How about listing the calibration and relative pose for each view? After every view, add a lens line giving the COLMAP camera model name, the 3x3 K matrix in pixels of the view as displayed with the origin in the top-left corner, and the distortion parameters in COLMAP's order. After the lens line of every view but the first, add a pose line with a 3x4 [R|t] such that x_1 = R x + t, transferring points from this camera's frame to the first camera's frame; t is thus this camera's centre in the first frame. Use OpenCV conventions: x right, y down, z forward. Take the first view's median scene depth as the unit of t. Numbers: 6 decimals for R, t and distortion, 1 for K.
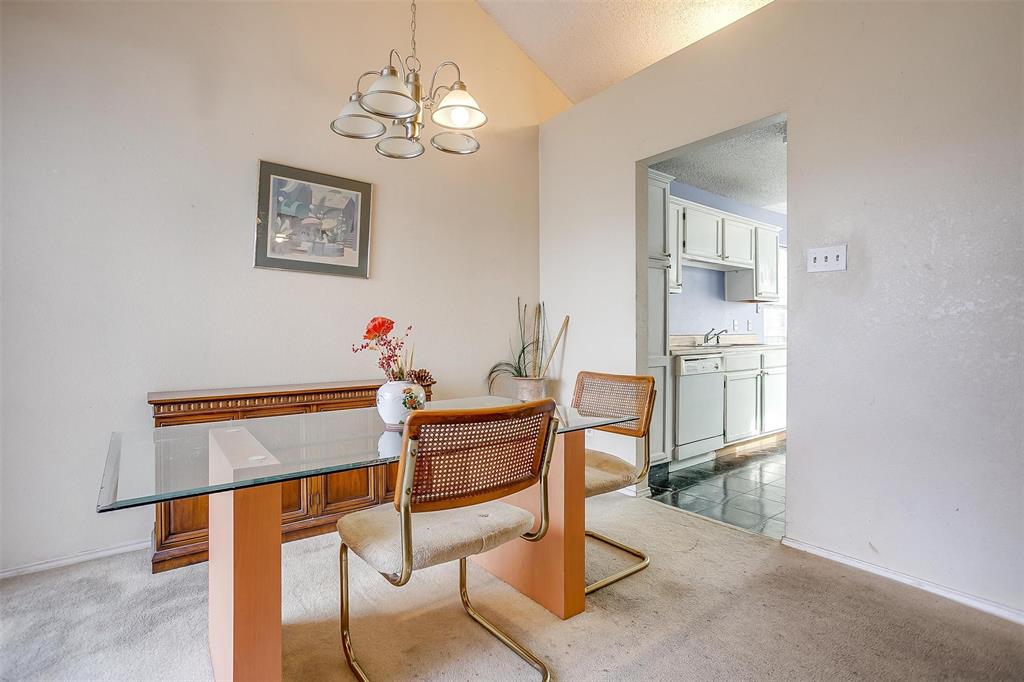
lens RADIAL K [[498.6, 0, 503.2], [0, 498.6, 334.4], [0, 0, 1]] dist [-0.053464, 0.033127]
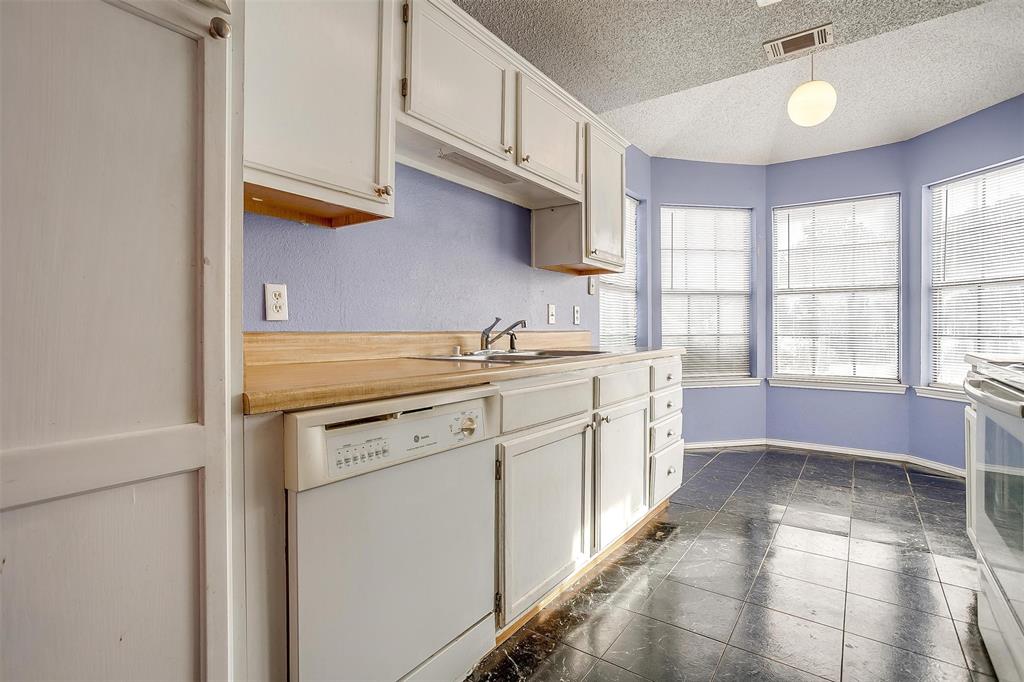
lens RADIAL K [[498.6, 0, 503.2], [0, 498.6, 334.4], [0, 0, 1]] dist [-0.053464, 0.033127]
pose [[0.956580, 0.001915, 0.291462, 0.396372], [-0.003630, 0.999979, 0.005343, 0.000939], [-0.291446, -0.006170, 0.956567, 0.749911]]
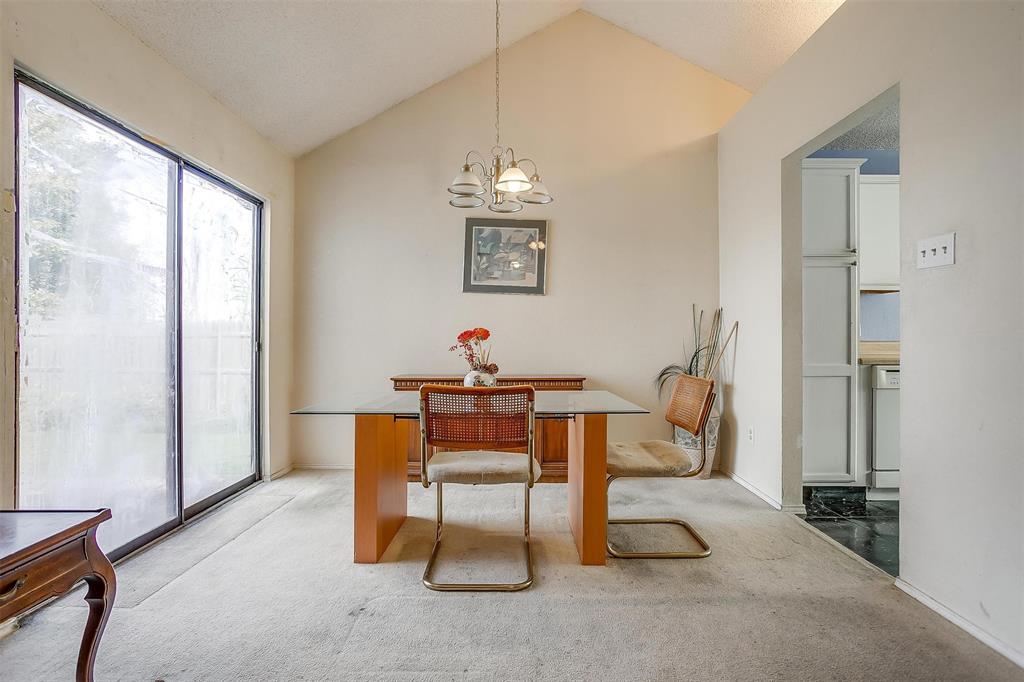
lens RADIAL K [[498.6, 0, 503.2], [0, 498.6, 334.4], [0, 0, 1]] dist [-0.053464, 0.033127]
pose [[0.793432, -0.000207, -0.608659, 0.369917], [-0.004088, 0.999976, -0.005669, -0.003071], [0.608645, 0.006986, 0.793412, -0.069493]]
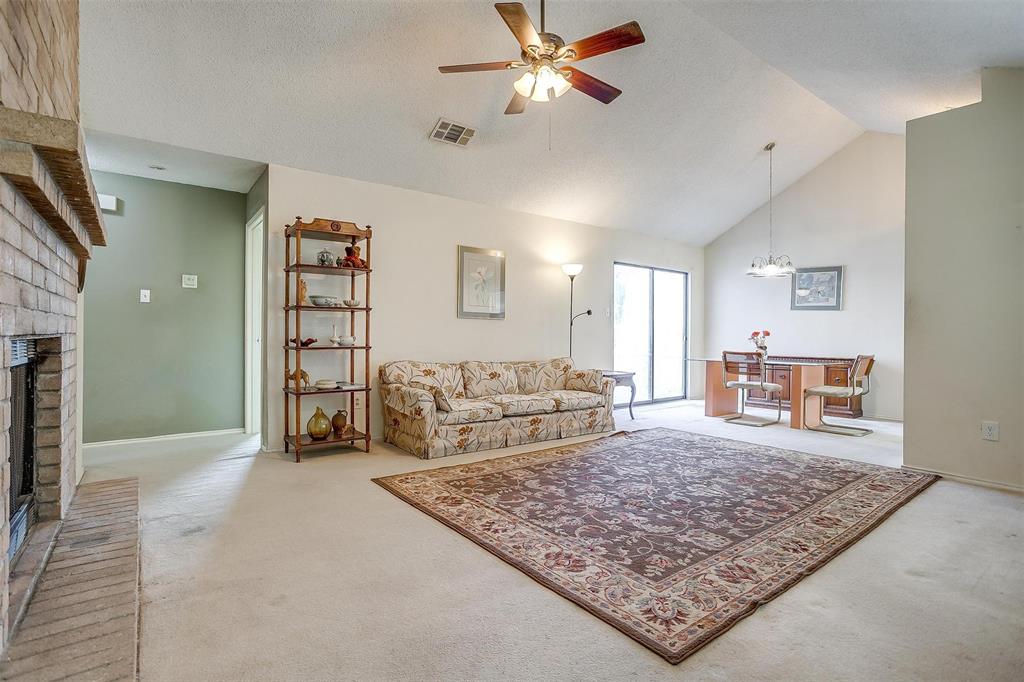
lens RADIAL K [[498.6, 0, 503.2], [0, 498.6, 334.4], [0, 0, 1]] dist [-0.053464, 0.033127]
pose [[0.006571, 0.004307, -0.999969, 1.619070], [-0.009468, 0.999946, 0.004245, -0.002392], [0.999934, 0.009440, 0.006612, -0.422057]]
